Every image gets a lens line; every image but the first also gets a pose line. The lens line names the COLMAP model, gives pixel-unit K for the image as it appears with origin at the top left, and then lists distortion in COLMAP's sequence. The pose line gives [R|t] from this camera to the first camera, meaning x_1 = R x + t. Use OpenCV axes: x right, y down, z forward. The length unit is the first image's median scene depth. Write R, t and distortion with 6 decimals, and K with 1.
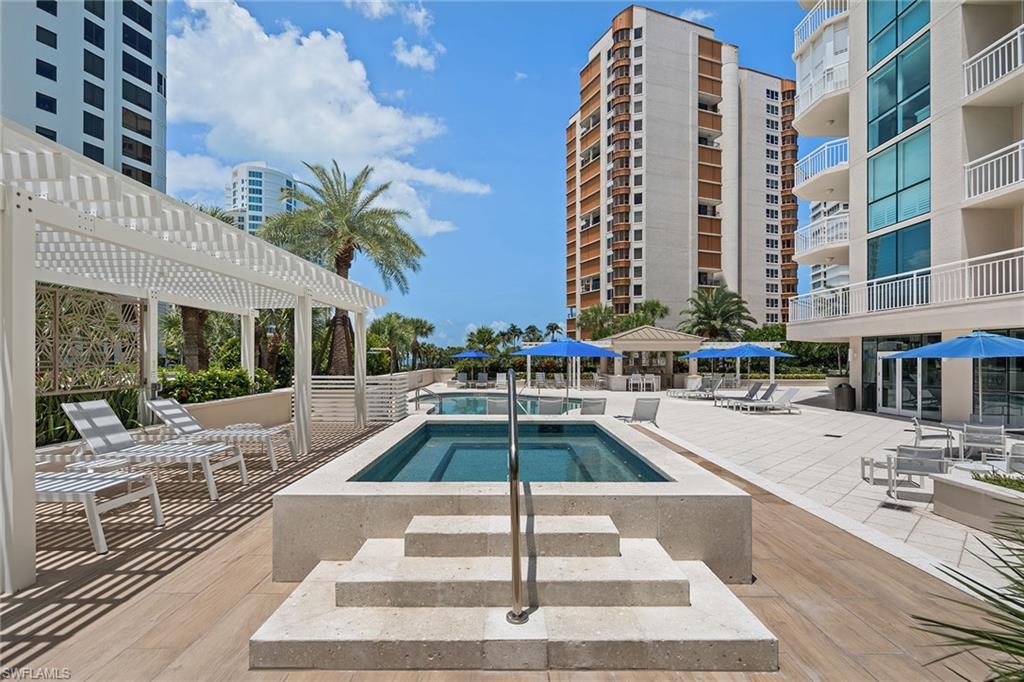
lens RADIAL K [[497.4, 0, 512.6], [0, 497.4, 354.7], [0, 0, 1]] dist [0.003413, 0.000191]
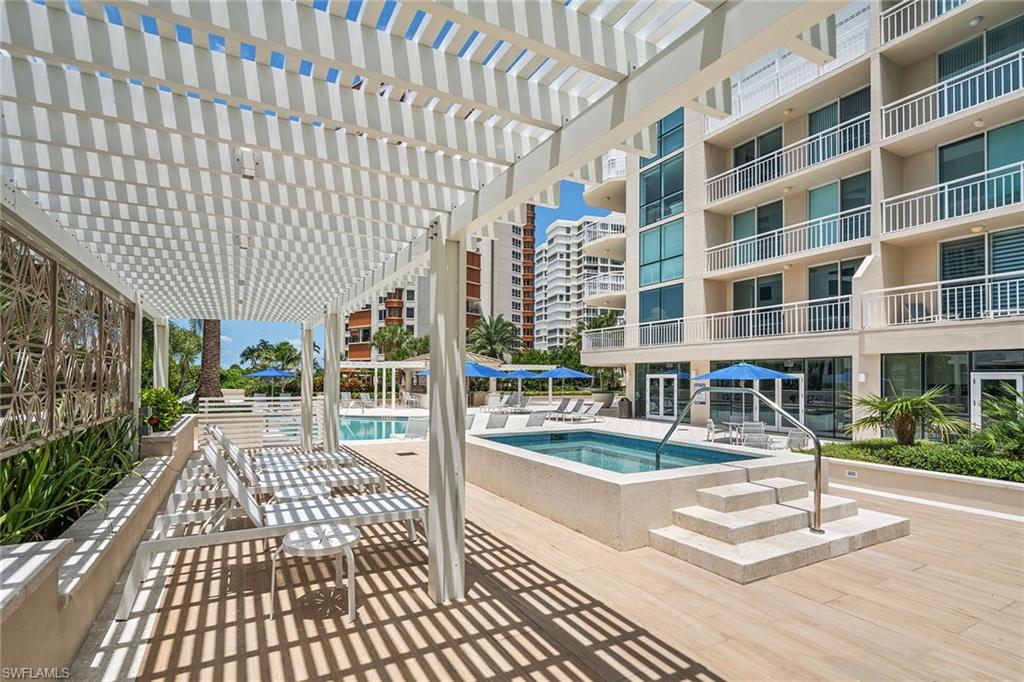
lens RADIAL K [[487.3, 0, 510.3], [0, 487.3, 370.2], [0, 0, 1]] dist [0.001129, 0.000058]
pose [[0.876599, 0.012127, 0.481069, -0.236024], [-0.008173, 0.999913, -0.010313, -0.000409], [-0.481152, 0.005108, 0.876622, 0.004007]]
